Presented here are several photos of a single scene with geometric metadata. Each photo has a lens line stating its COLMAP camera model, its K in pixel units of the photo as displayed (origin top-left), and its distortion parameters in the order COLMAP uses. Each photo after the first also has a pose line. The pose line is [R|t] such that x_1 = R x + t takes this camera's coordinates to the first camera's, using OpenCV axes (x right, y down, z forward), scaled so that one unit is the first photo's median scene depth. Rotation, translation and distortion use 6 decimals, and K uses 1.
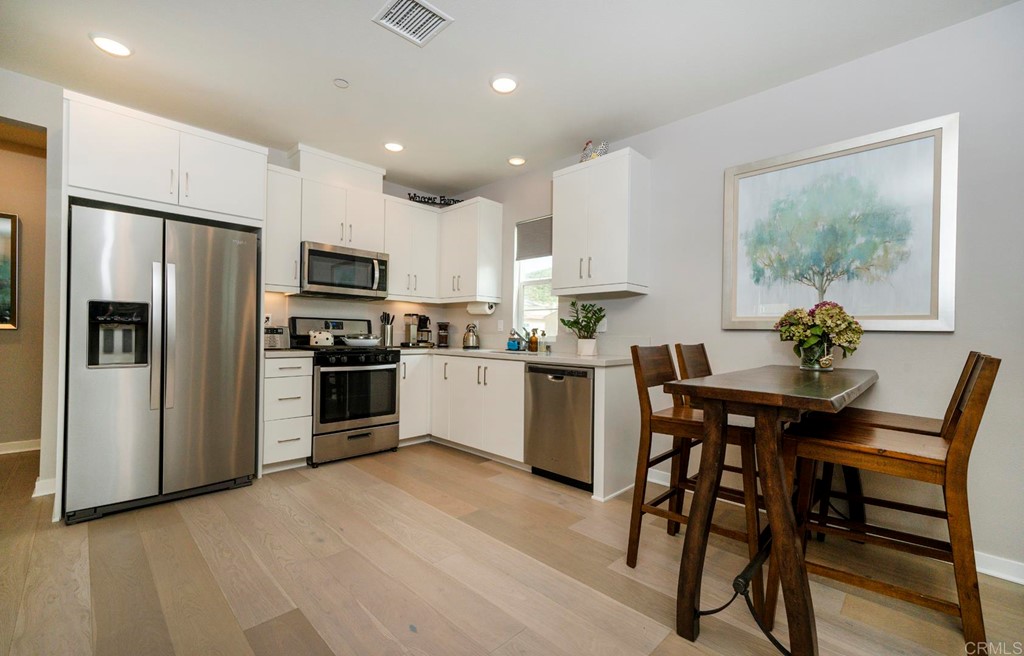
lens RADIAL K [[437.3, 0, 512.3], [0, 437.3, 330.6], [0, 0, 1]] dist [0.005538, 0.000828]
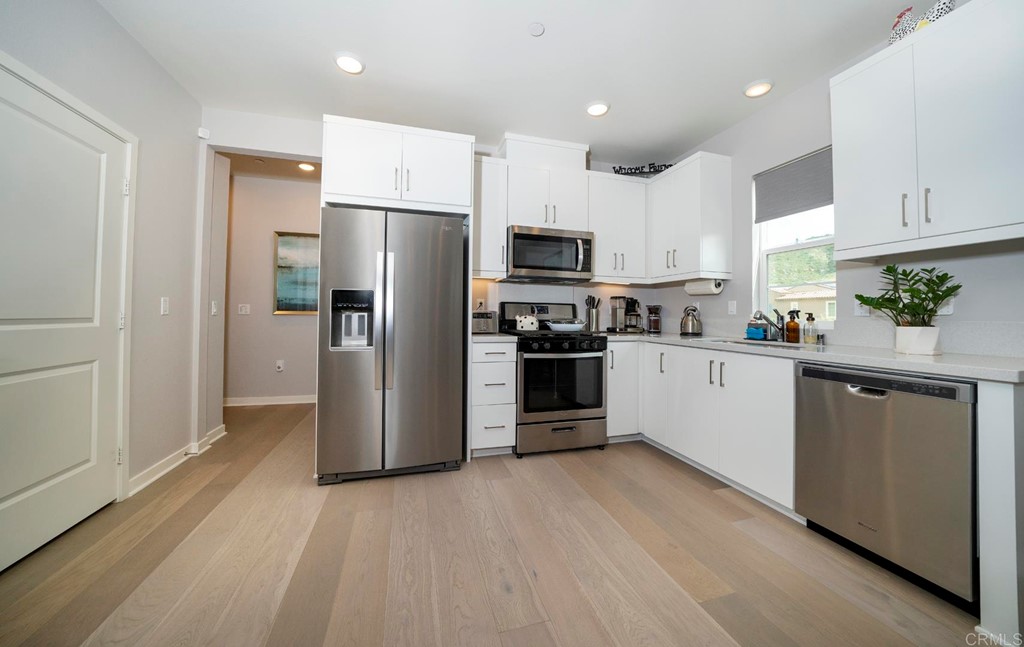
lens RADIAL K [[360.0, 0, 507.1], [0, 360.0, 306.2], [0, 0, 1]] dist [-0.019165, 0.000392]
pose [[0.870995, -0.016729, -0.491007, -0.077142], [0.004457, 0.999648, -0.026153, 0.000962], [0.491271, 0.020591, 0.870763, 0.275811]]
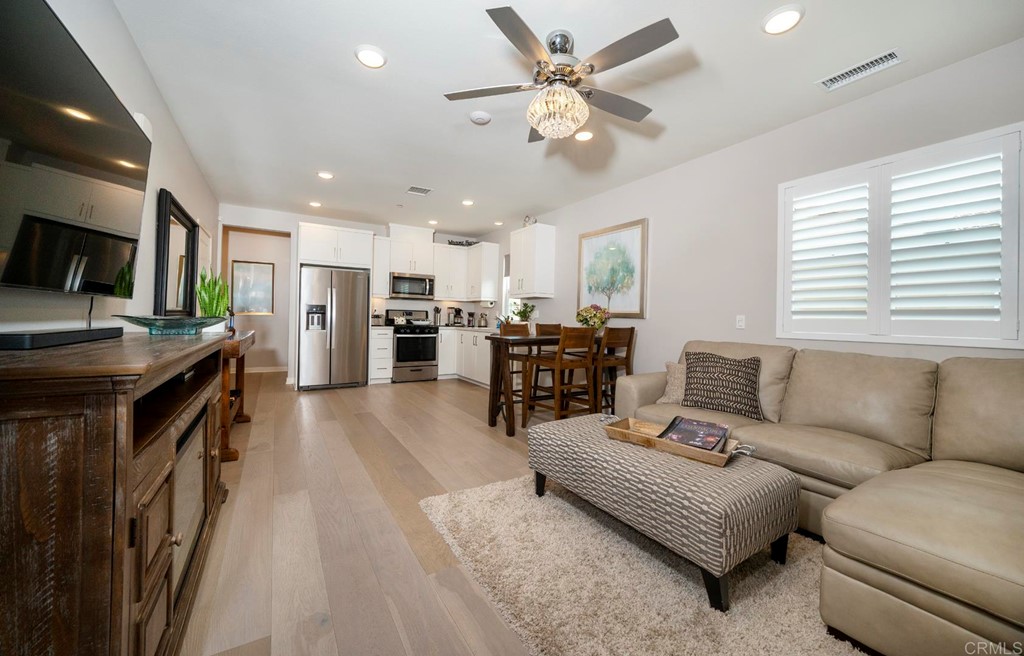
lens RADIAL K [[392.9, 0, 510.5], [0, 392.9, 318.4], [0, 0, 1]] dist [-0.002088, -0.000034]
pose [[0.971012, 0.006486, -0.238942, 0.474411], [-0.006129, 0.999979, 0.002238, 0.001390], [0.238952, -0.000709, 0.971031, -0.602401]]
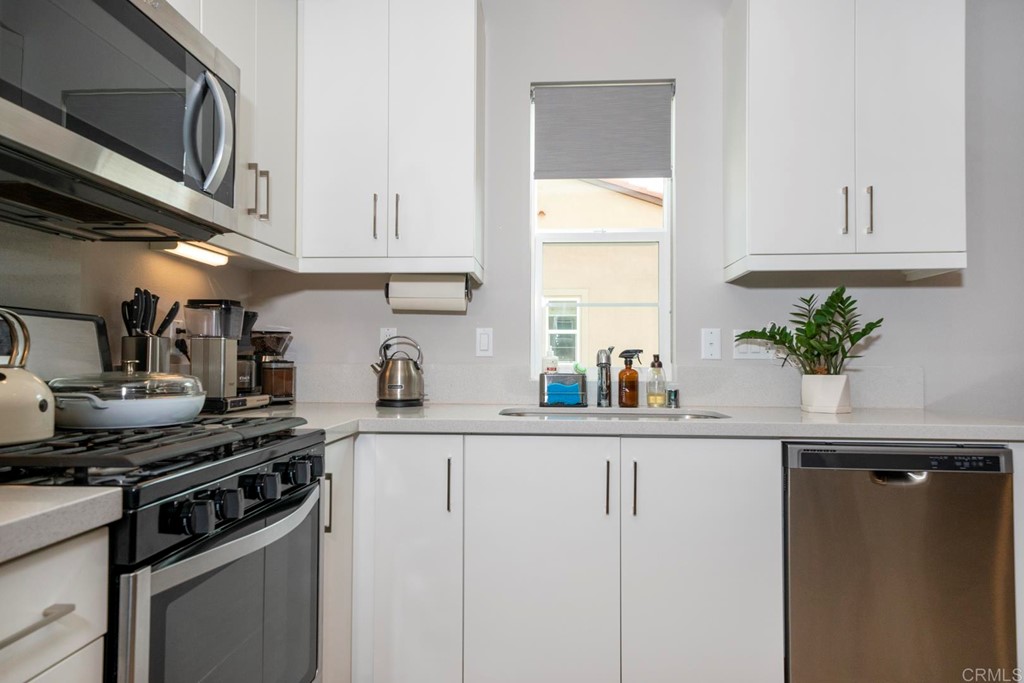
lens RADIAL K [[672.1, 0, 510.9], [0, 672.1, 335.0], [0, 0, 1]] dist [0.023520, 0.002433]
pose [[0.752318, 0.016117, 0.658603, -0.470079], [0.001036, 0.999671, -0.025647, -0.002908], [-0.658799, 0.019977, 0.752053, 0.646973]]
